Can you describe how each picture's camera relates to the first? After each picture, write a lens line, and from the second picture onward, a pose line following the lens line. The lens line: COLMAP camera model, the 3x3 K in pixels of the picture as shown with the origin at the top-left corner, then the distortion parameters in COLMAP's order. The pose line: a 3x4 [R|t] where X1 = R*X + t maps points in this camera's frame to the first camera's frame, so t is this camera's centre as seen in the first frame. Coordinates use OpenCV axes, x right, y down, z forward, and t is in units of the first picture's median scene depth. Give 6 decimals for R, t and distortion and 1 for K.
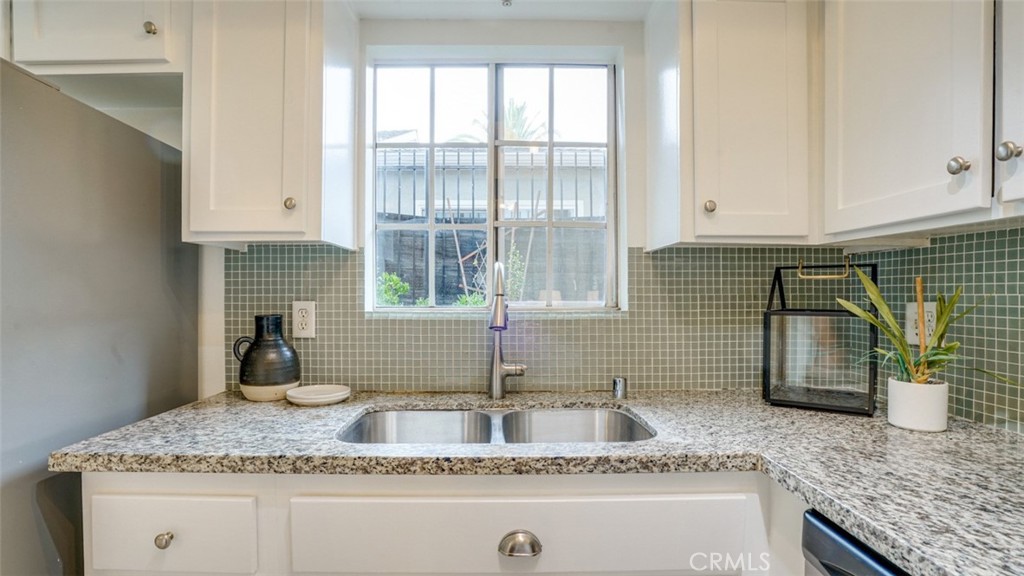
lens RADIAL K [[500.2, 0, 505.7], [0, 500.2, 296.8], [0, 0, 1]] dist [-0.062753, 0.030455]
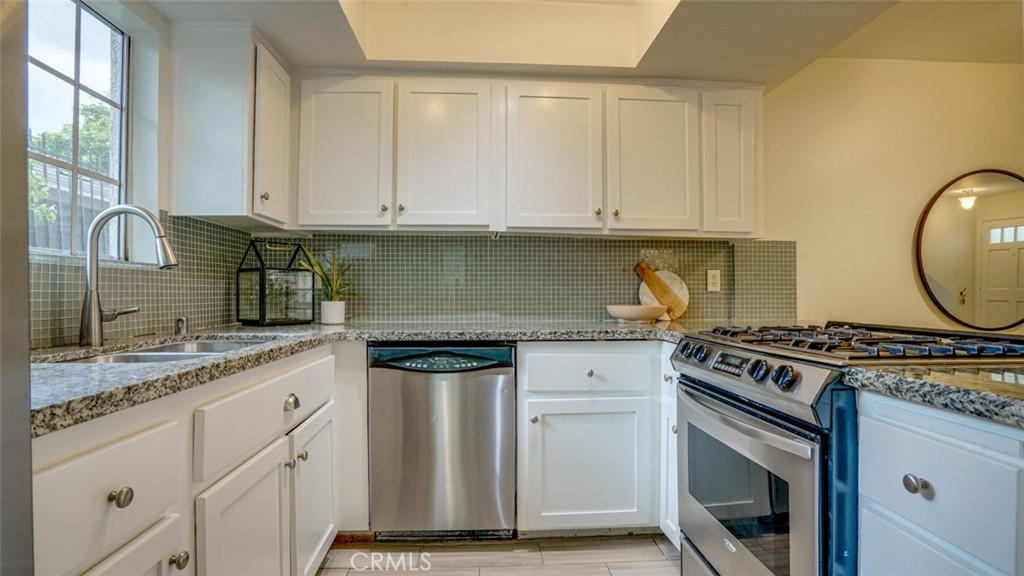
lens RADIAL K [[500.2, 0, 505.7], [0, 500.2, 296.8], [0, 0, 1]] dist [-0.062753, 0.030455]
pose [[-0.047793, -0.001057, 0.998857, -1.515378], [0.010471, 0.999944, 0.001560, 0.180858], [-0.998802, 0.010533, -0.047779, 0.408798]]
